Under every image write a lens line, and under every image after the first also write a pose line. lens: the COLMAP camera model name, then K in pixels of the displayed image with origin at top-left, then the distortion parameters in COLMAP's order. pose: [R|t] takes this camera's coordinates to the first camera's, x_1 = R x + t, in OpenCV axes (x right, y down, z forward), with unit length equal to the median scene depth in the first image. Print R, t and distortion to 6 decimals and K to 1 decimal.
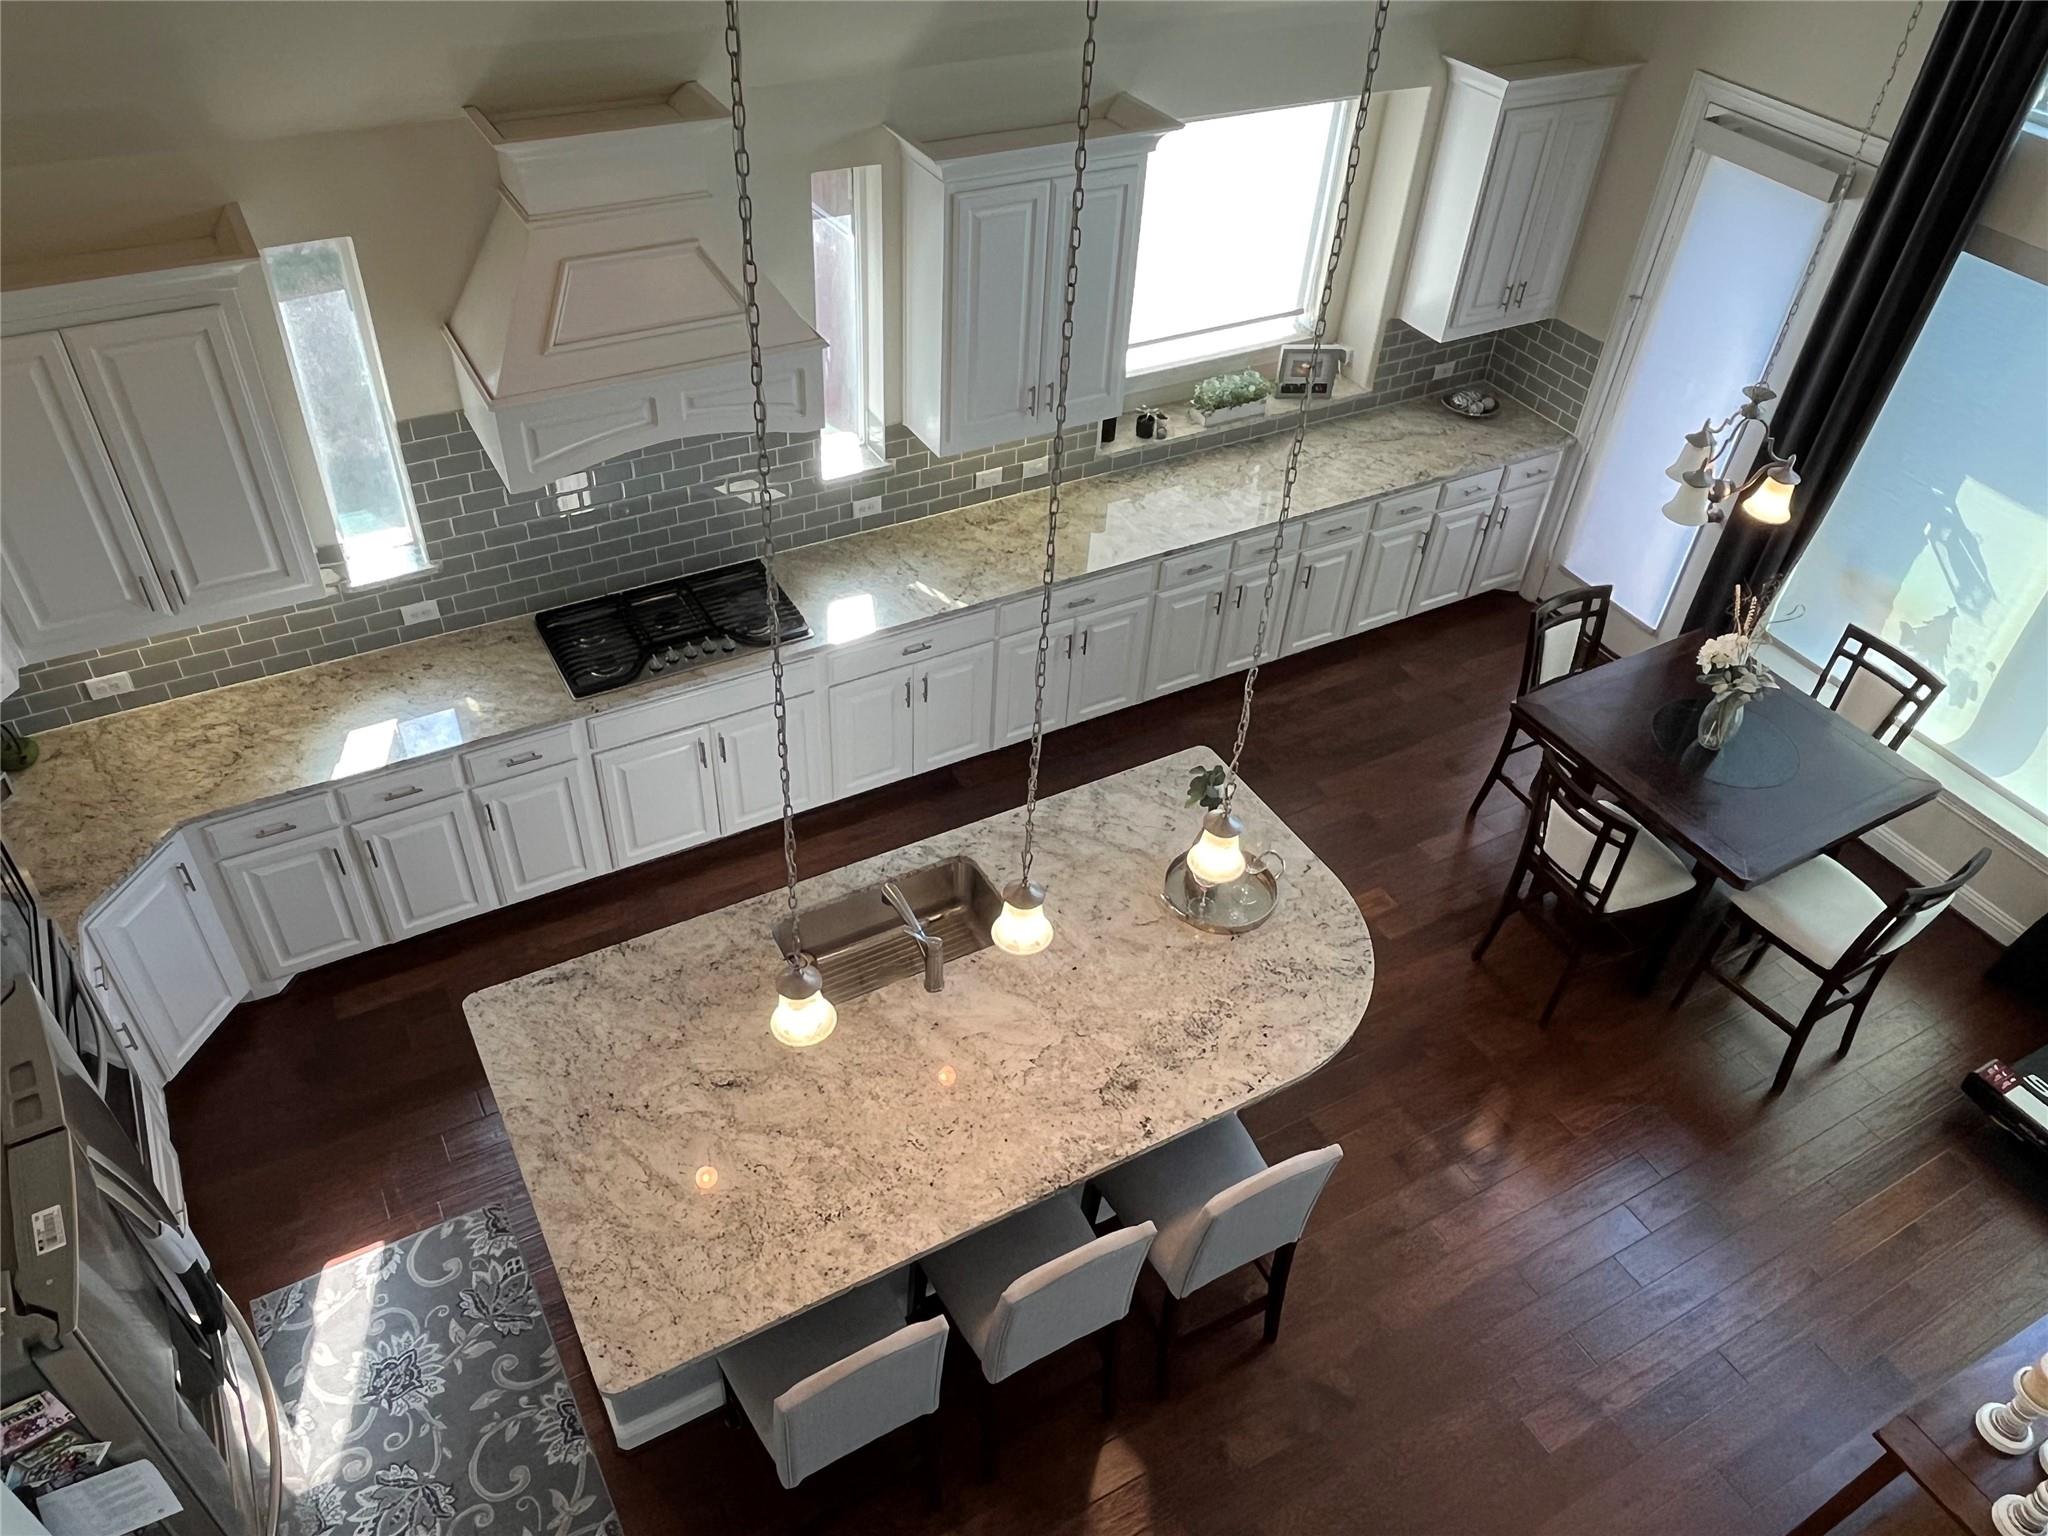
lens RADIAL K [[1471.7, 0, 1016.1], [0, 1471.7, 772.5], [0, 0, 1]] dist [0.002335, -0.004529]
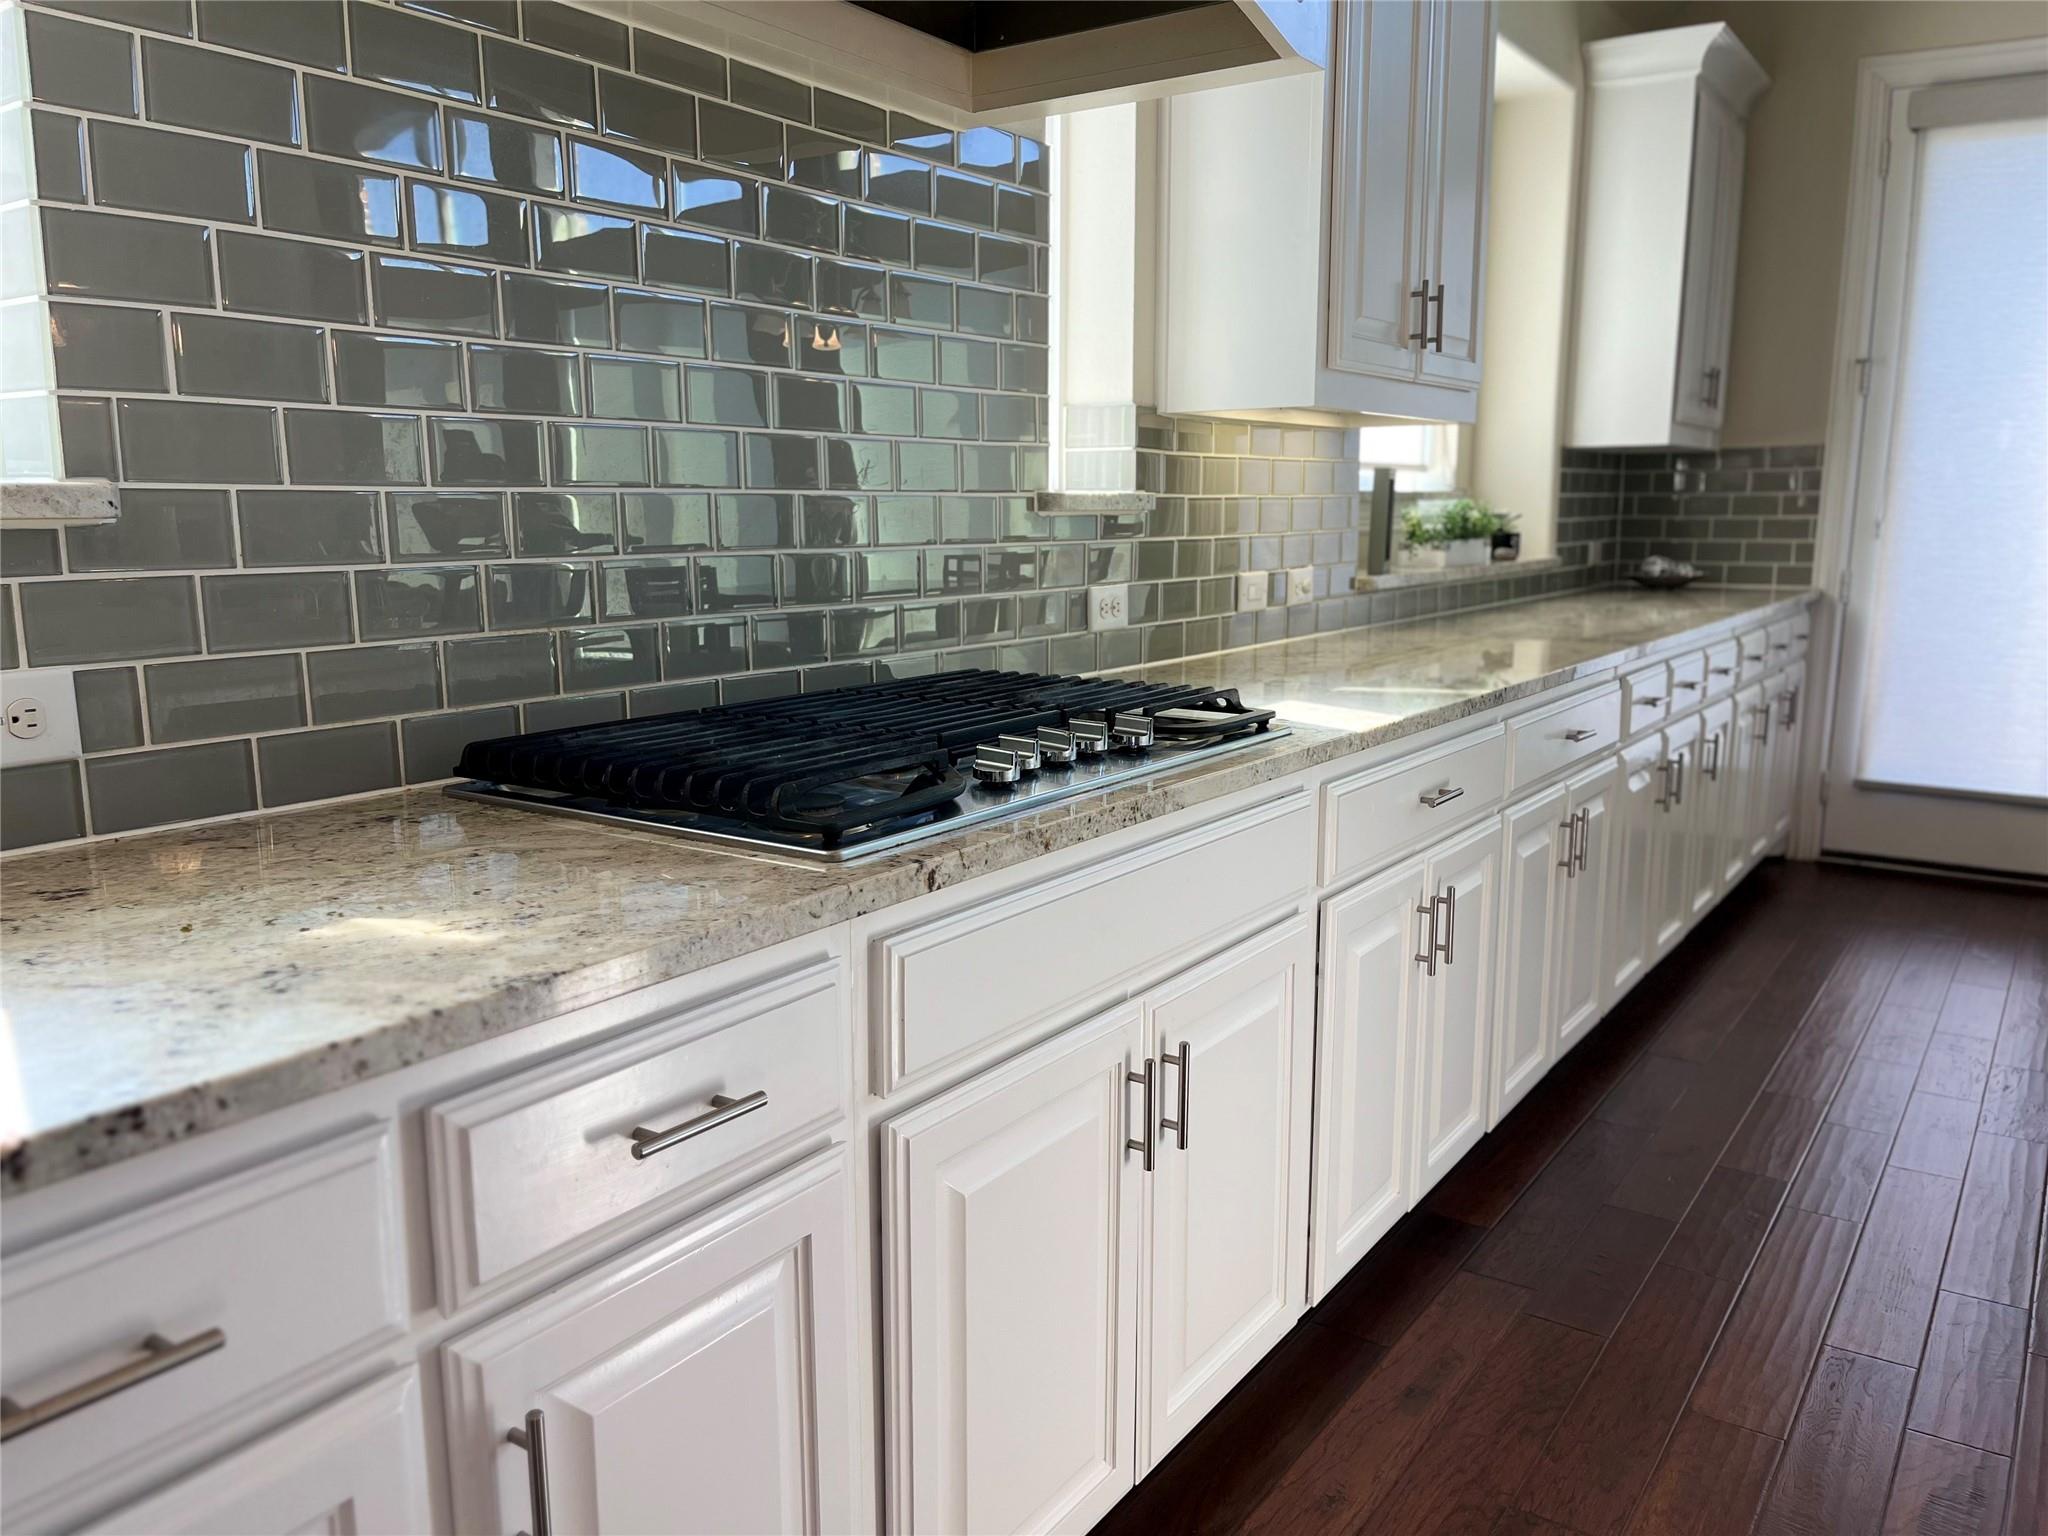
lens RADIAL K [[1556.6, 0, 1024.0], [0, 1556.6, 768.0], [0, 0, 1]] dist [0.060816, -0.083122]
pose [[0.895376, -0.126678, 0.426913, -0.344171], [0.327936, 0.836145, -0.439680, 0.054694], [-0.301263, 0.533679, 0.790207, 0.714143]]
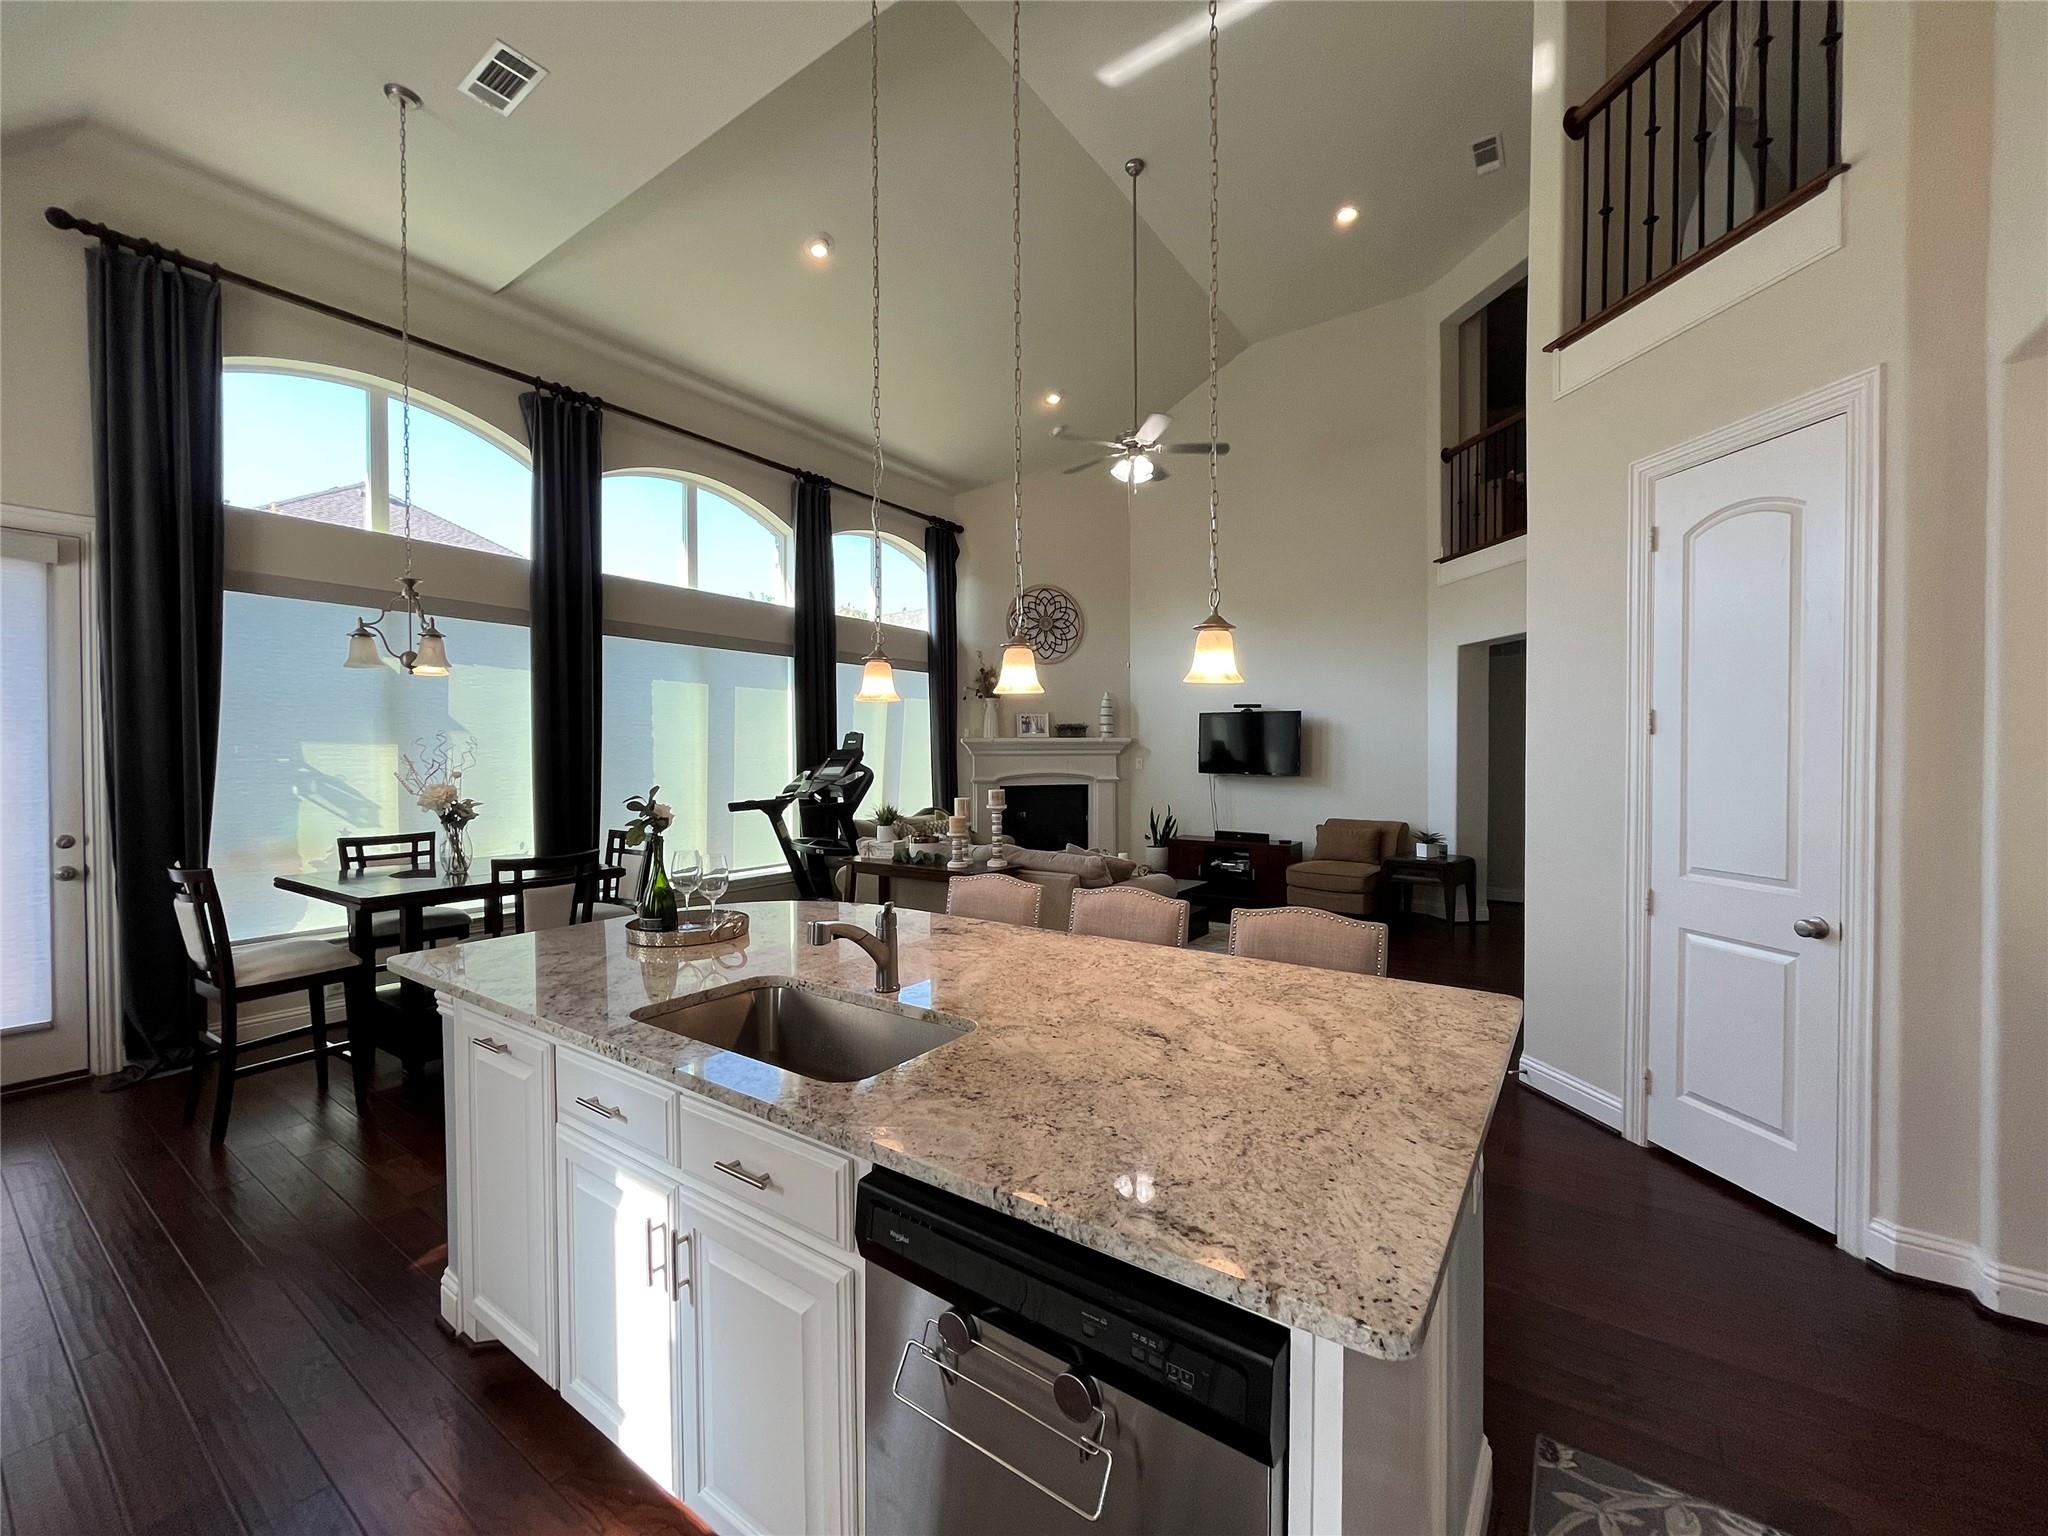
lens RADIAL K [[825.2, 0, 1024.0], [0, 825.2, 768.0], [0, 0, 1]] dist [-0.008378, -0.000541]
pose [[-0.435343, -0.063091, 0.898051, -0.361753], [0.578381, 0.744837, 0.332706, -0.037509], [-0.689893, 0.664257, -0.287769, 0.750978]]
